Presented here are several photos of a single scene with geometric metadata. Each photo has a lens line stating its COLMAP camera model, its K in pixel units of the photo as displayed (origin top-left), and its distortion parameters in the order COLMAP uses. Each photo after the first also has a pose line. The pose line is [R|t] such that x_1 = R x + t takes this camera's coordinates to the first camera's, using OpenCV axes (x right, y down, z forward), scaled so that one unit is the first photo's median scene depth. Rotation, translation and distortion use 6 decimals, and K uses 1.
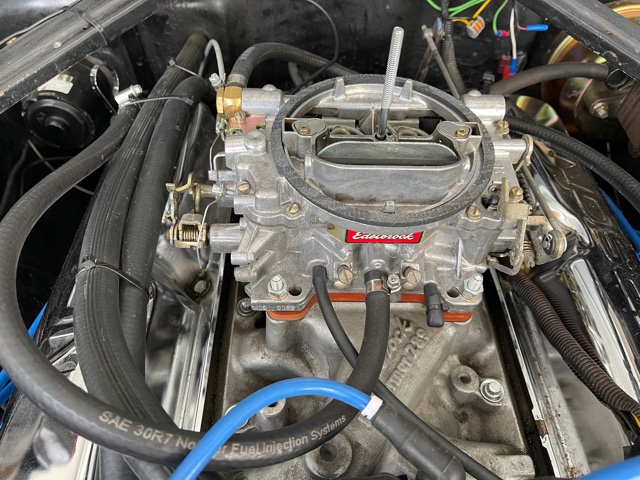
lens RADIAL K [[474.6, 0, 320.0], [0, 474.6, 240.0], [0, 0, 1]] dist [0.000577, -0.000660]
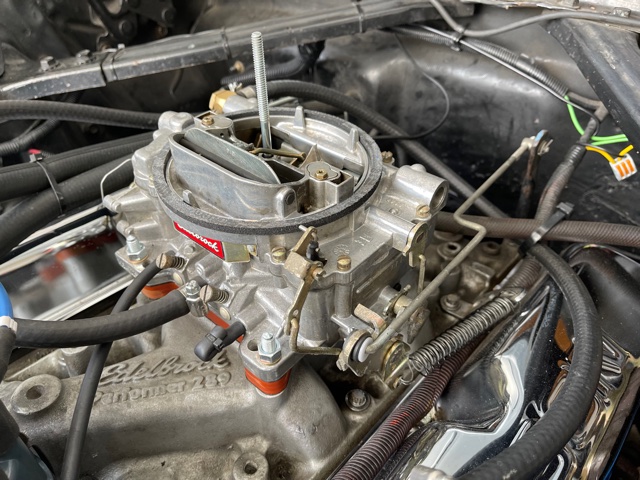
lens RADIAL K [[474.6, 0, 320.0], [0, 474.6, 240.0], [0, 0, 1]] dist [0.000577, -0.000660]
pose [[0.746541, 0.400131, -0.531575, 0.735994], [-0.509352, 0.857732, -0.069694, -0.052451], [0.428062, 0.322788, 0.844139, 0.262250]]
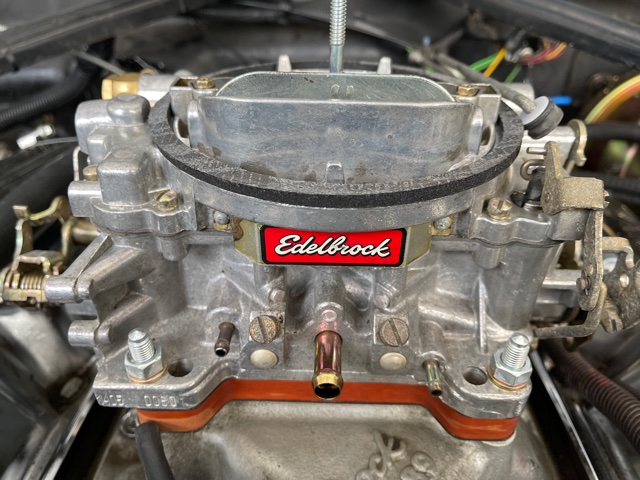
lens RADIAL K [[497.8, 0, 320.0], [0, 497.8, 240.0], [0, 0, 1]] dist [0.003304, -0.001096]
pose [[0.999520, 0.003788, -0.030752, 0.118536], [-0.012950, 0.952726, -0.303553, 0.132538], [0.028149, 0.303806, 0.952318, 0.400801]]
